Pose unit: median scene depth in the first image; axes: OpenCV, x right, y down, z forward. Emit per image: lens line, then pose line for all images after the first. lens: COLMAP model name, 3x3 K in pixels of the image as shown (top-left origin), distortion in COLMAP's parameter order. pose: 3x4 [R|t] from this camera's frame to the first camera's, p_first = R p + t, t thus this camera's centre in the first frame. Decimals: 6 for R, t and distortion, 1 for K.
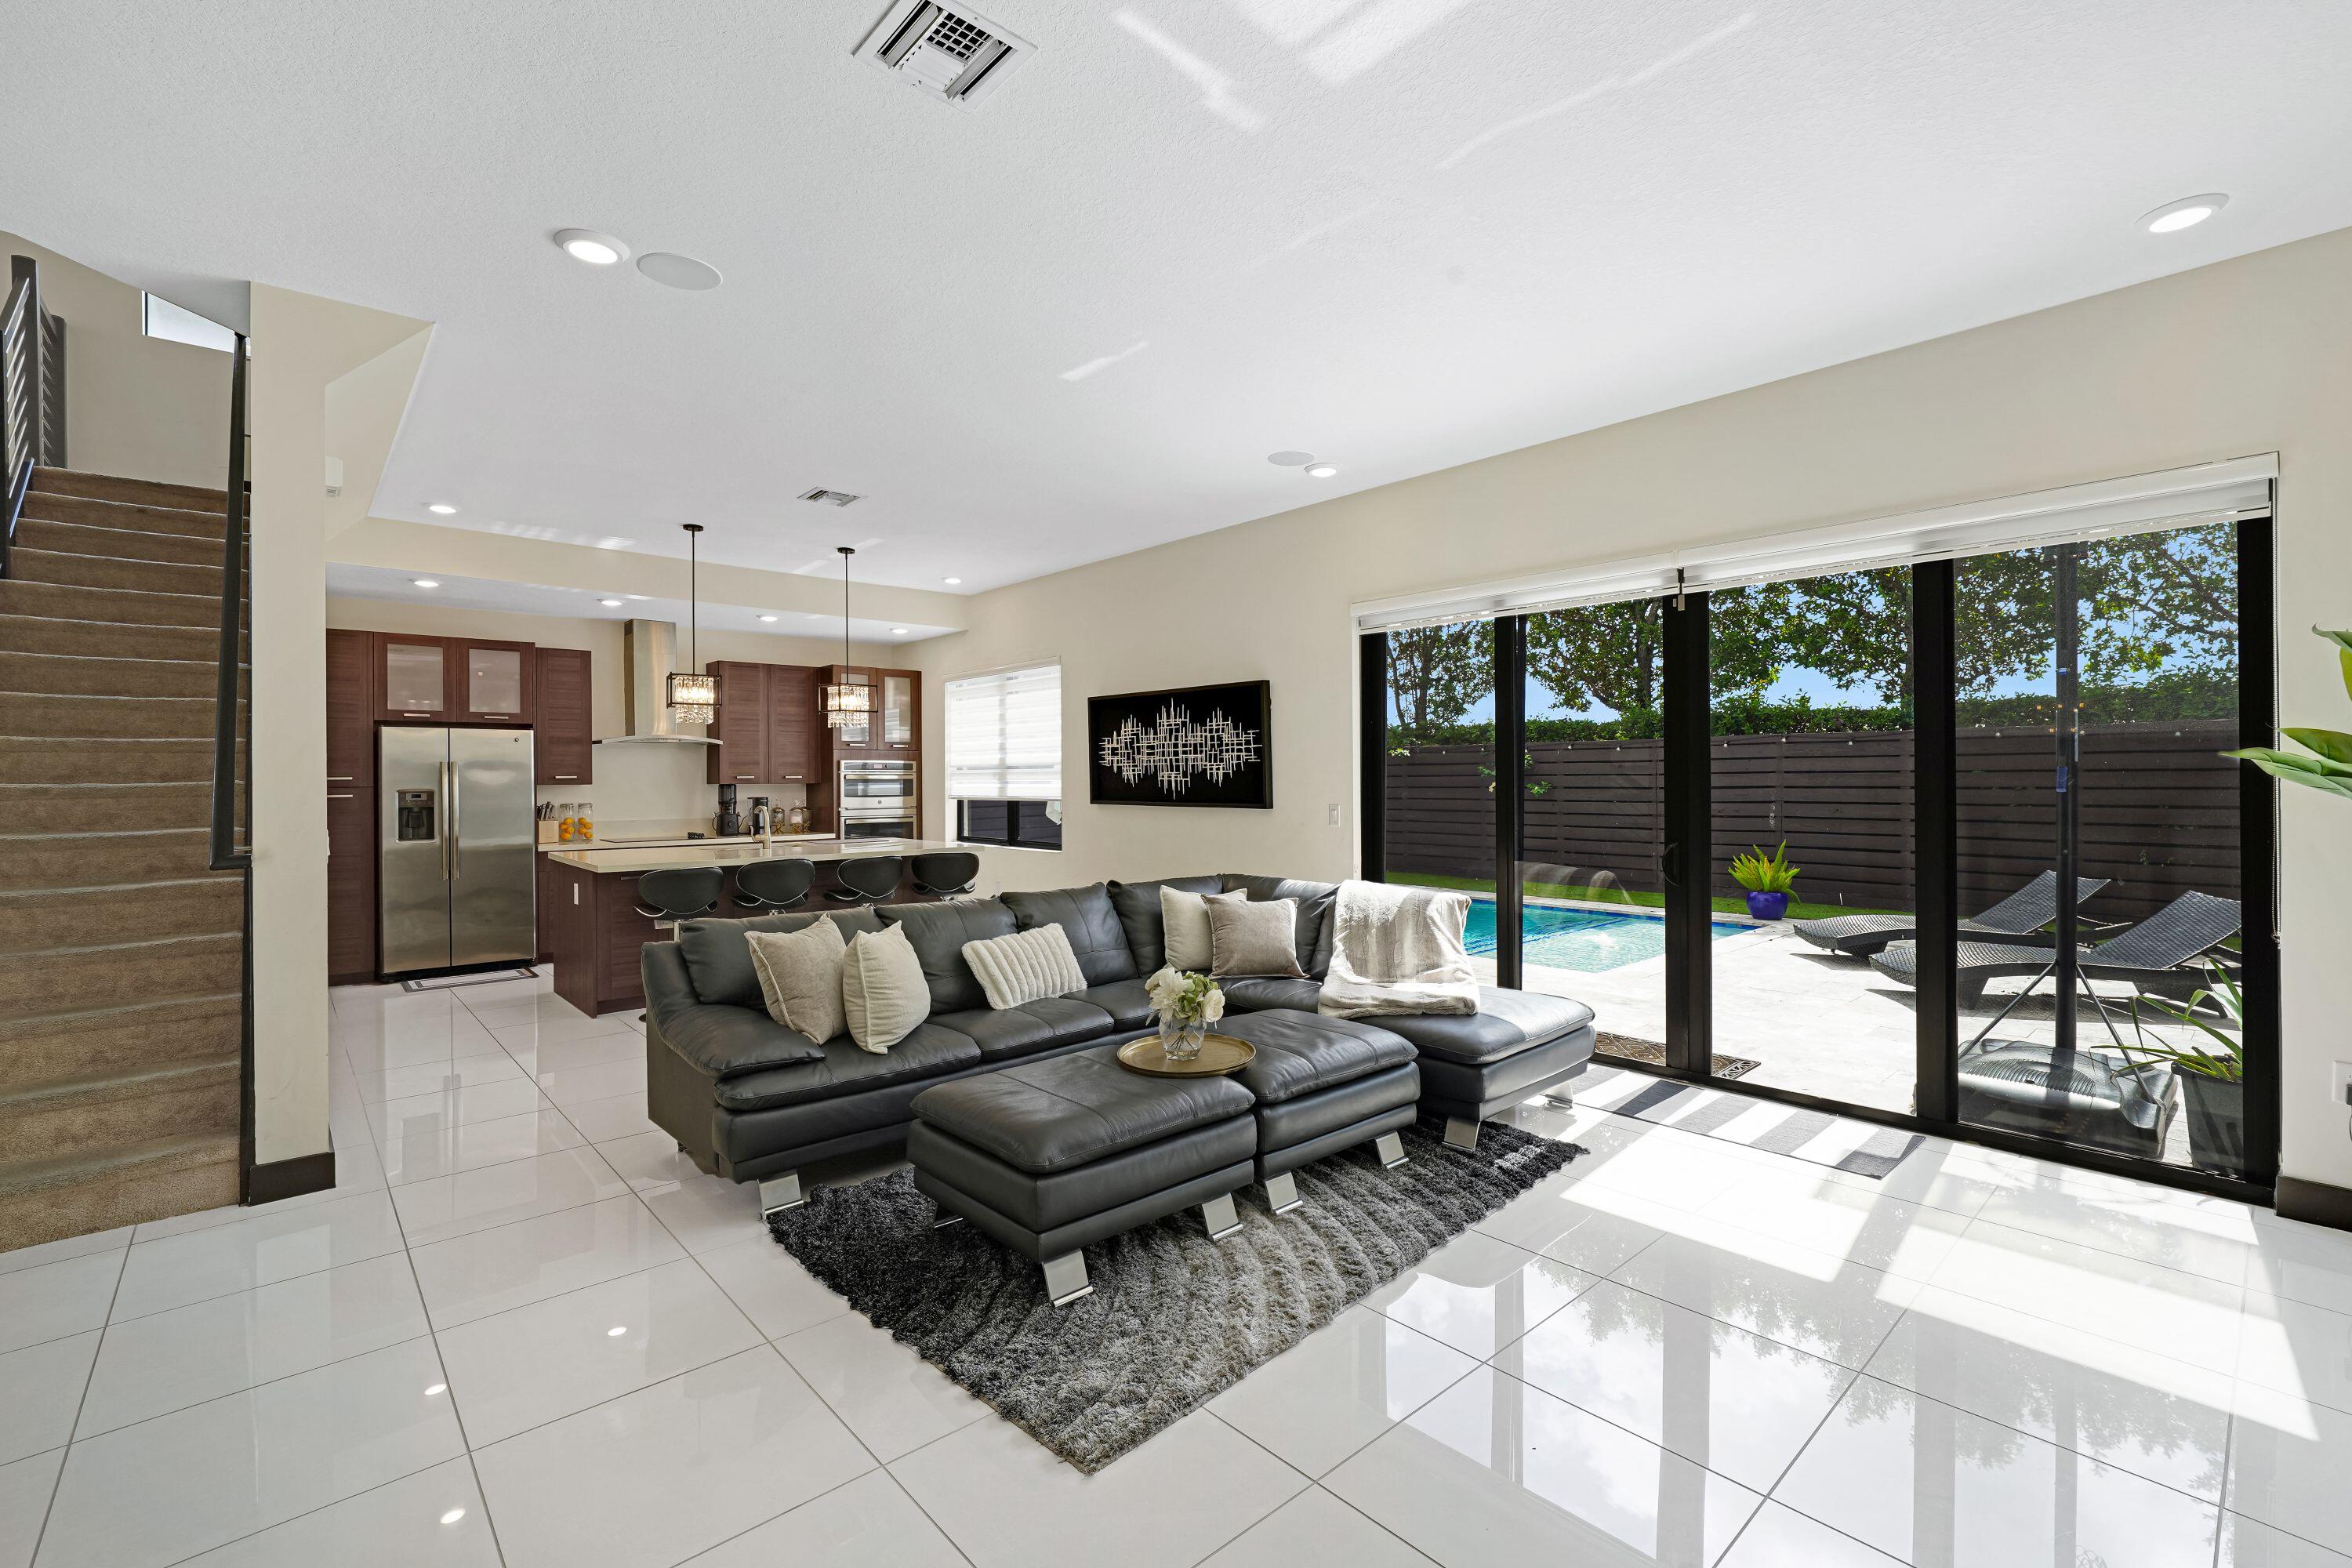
lens RADIAL K [[1008.3, 0, 1190.7], [0, 1008.3, 765.2], [0, 0, 1]] dist [-0.004890, 0.002894]
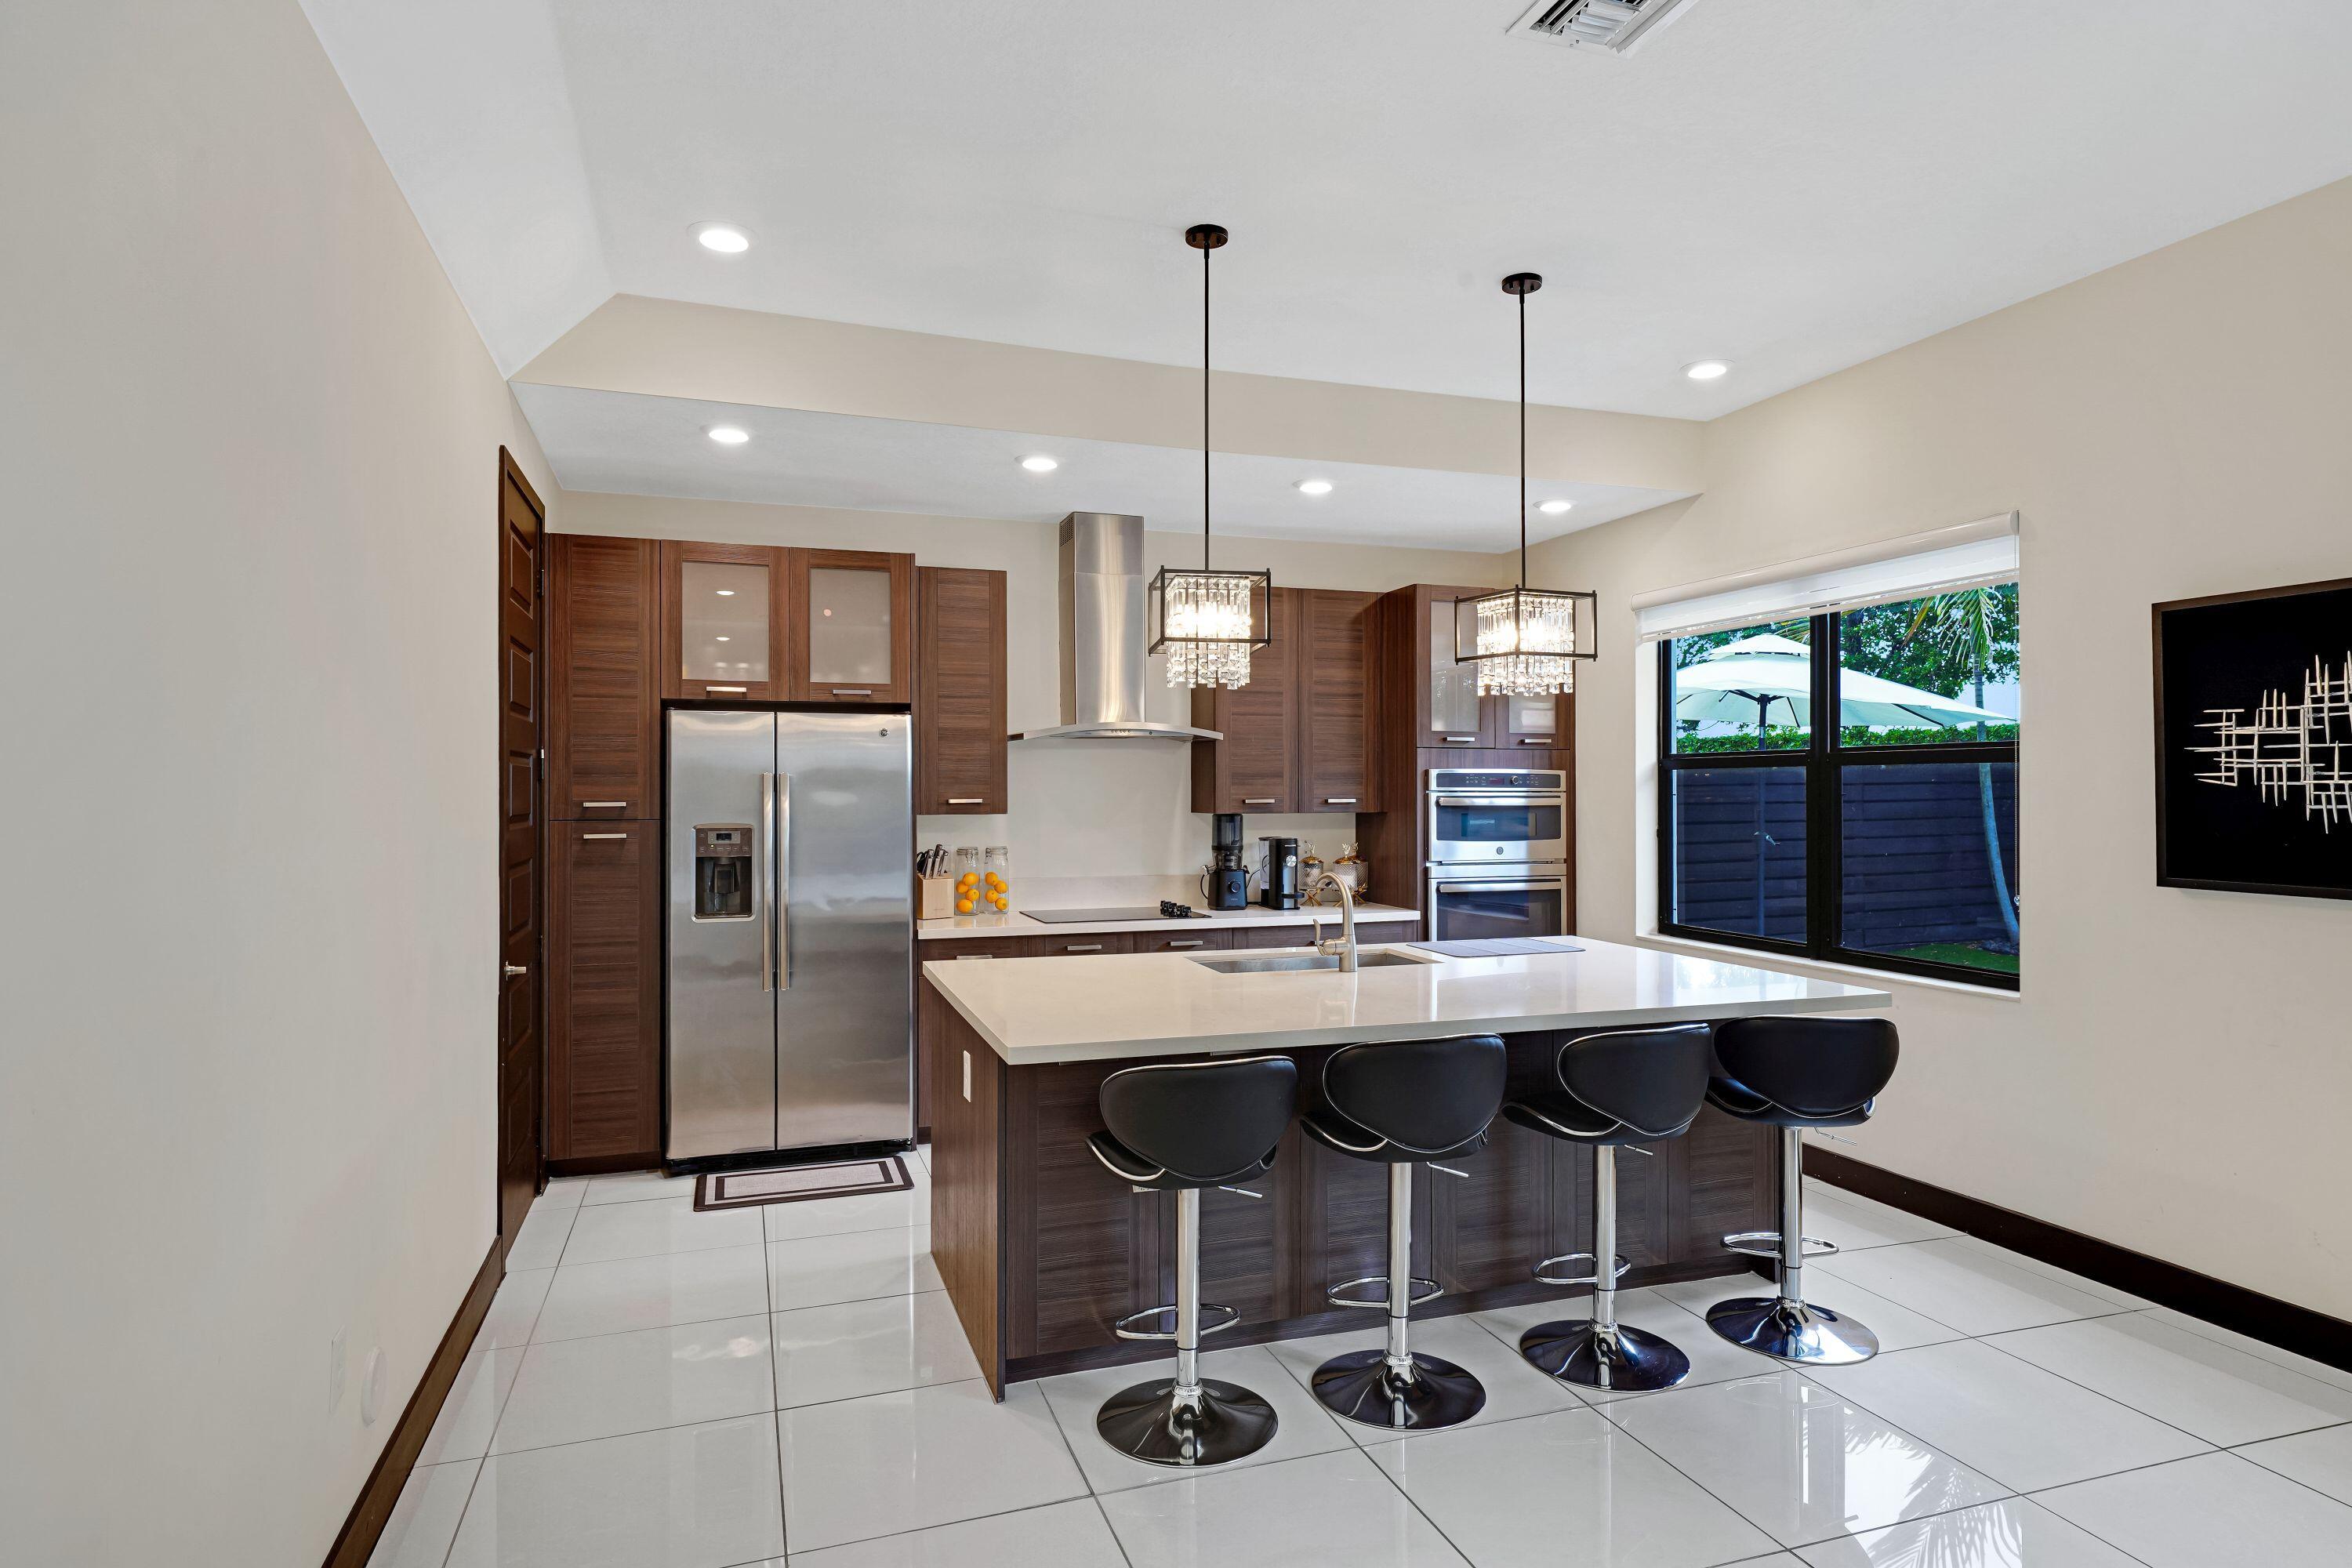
lens RADIAL K [[1333.7, 0, 1220.9], [0, 1333.7, 776.4], [0, 0, 1]] dist [0.057248, 0.001159]
pose [[0.929845, 0.001097, -0.367951, -0.251573], [0.000668, 0.999989, 0.004670, -0.005585], [0.367952, -0.004588, 0.929834, 0.423307]]
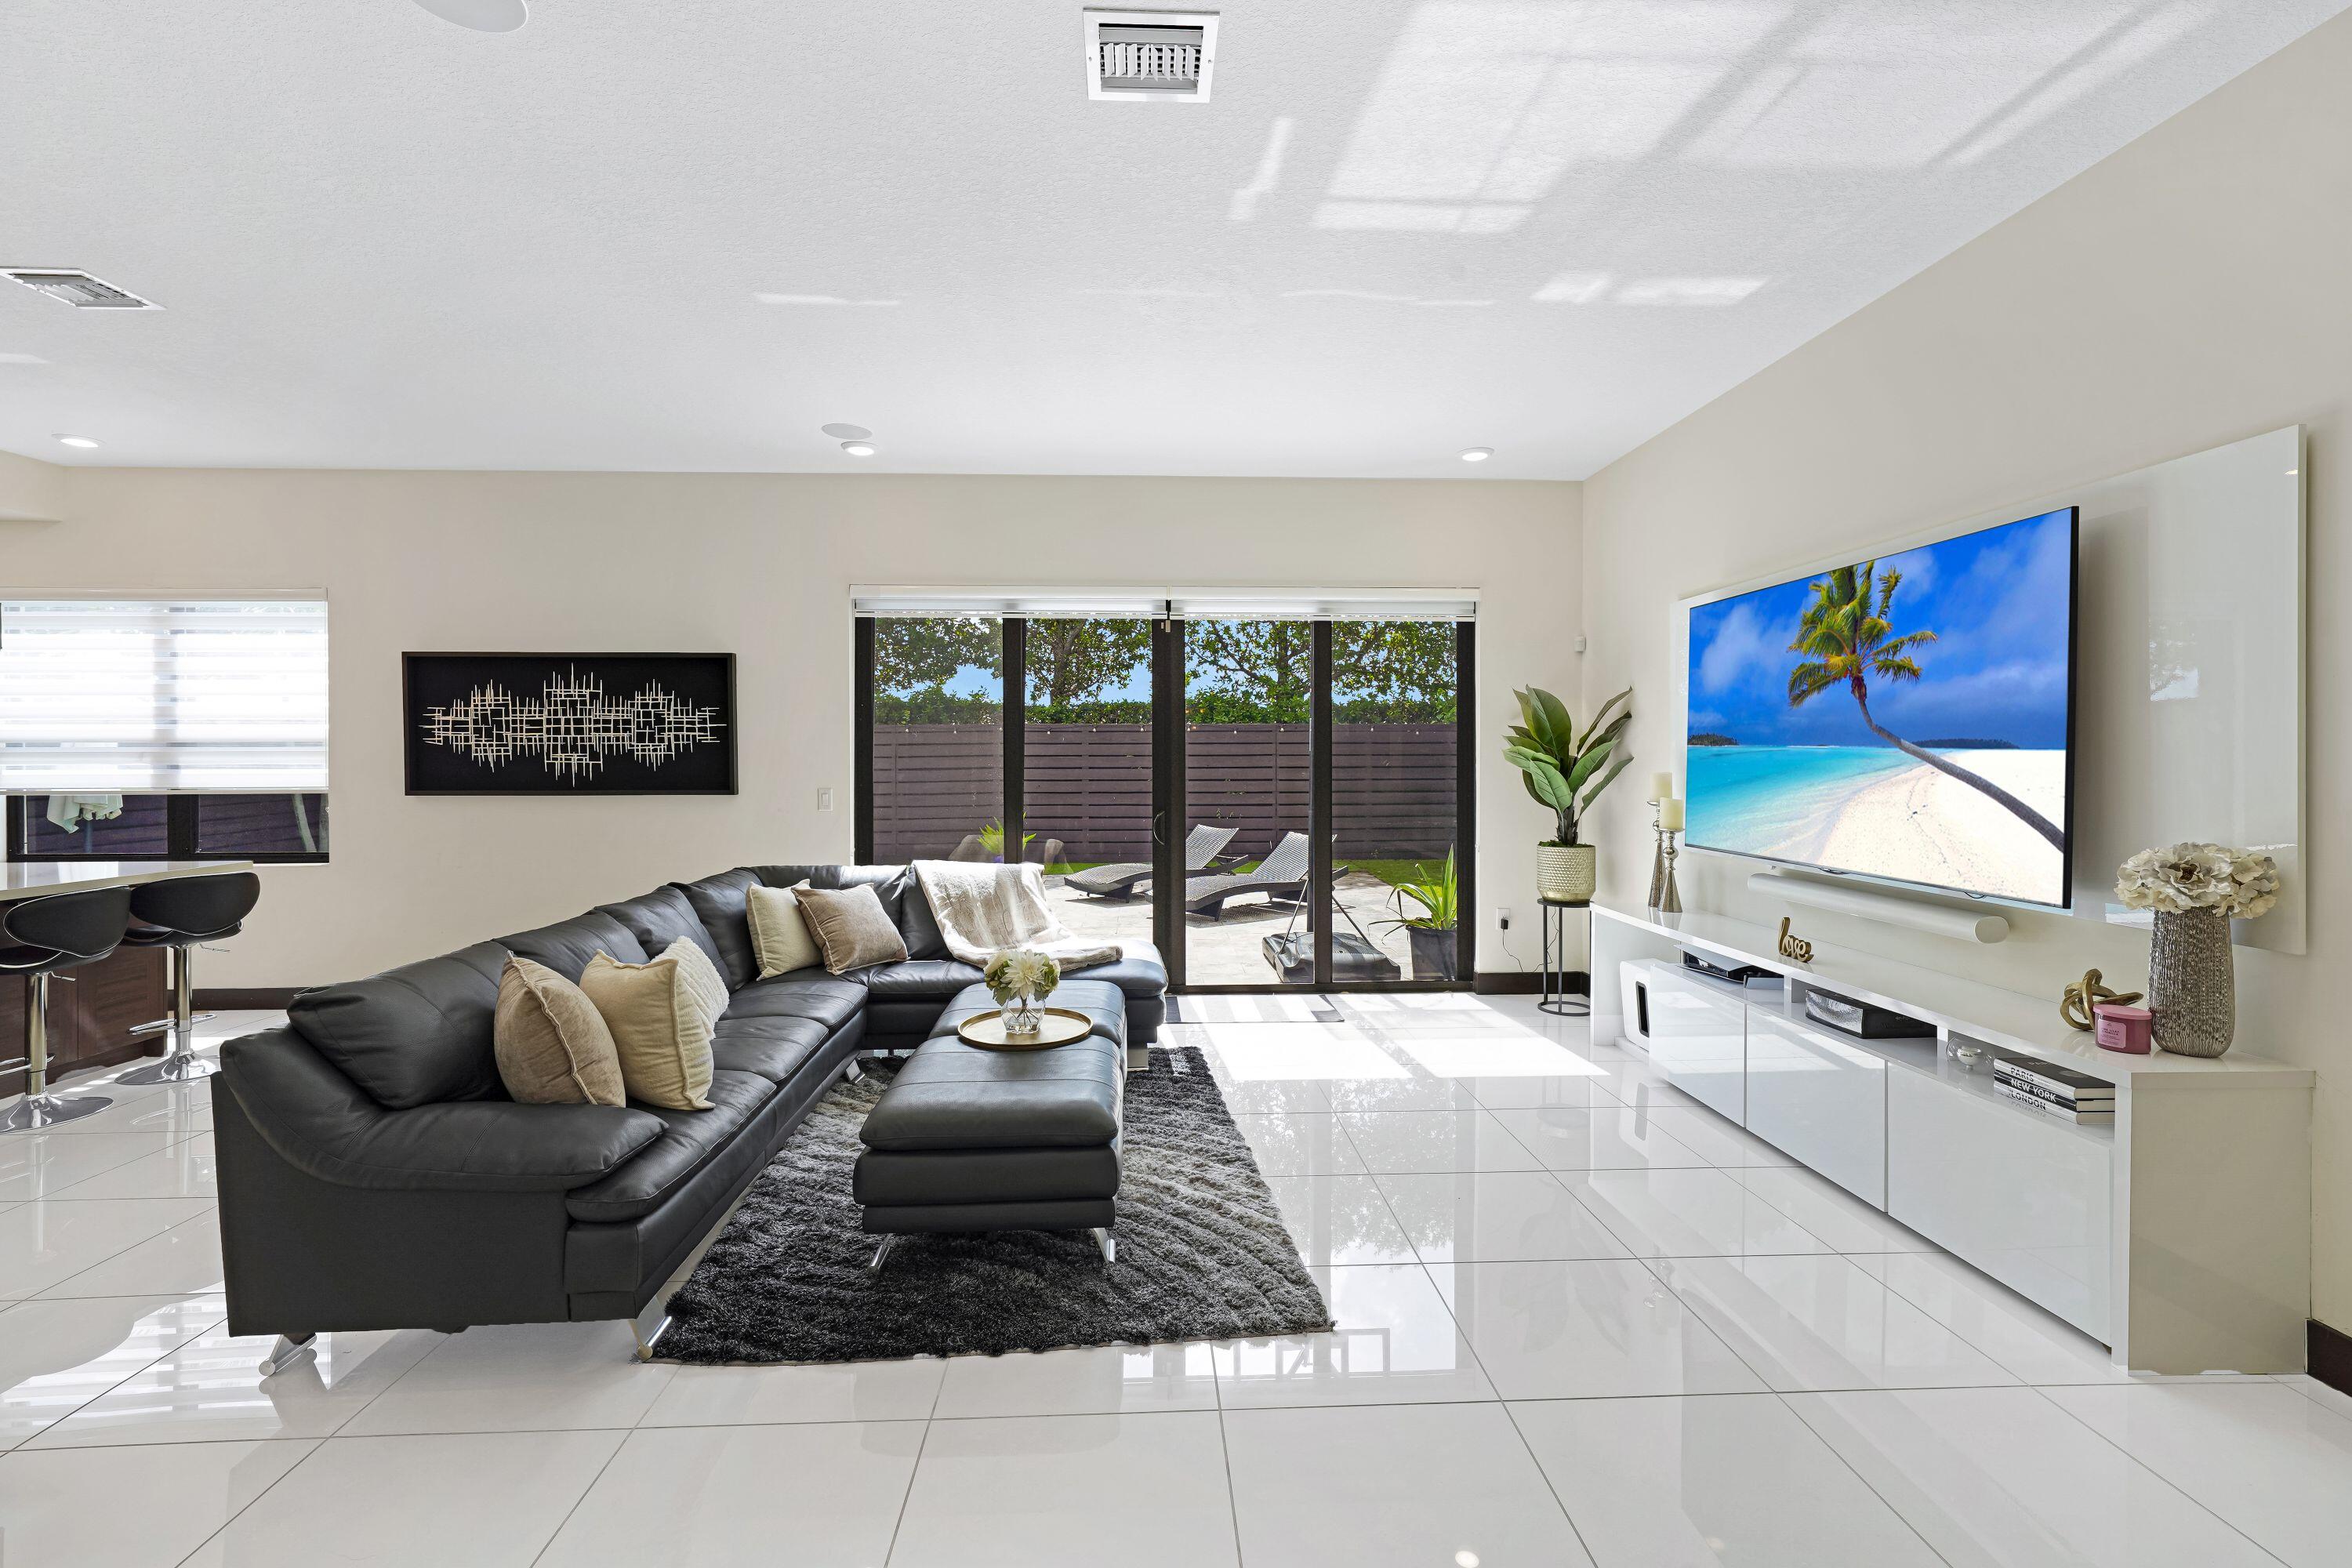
lens RADIAL K [[1008.3, 0, 1160.8], [0, 1008.3, 755.3], [0, 0, 1]] dist [-0.004890, 0.002894]
pose [[0.645494, 0.003898, 0.763755, -0.326042], [-0.010577, 0.999937, 0.003836, 0.000071], [-0.763692, -0.010554, 0.645494, 0.103686]]
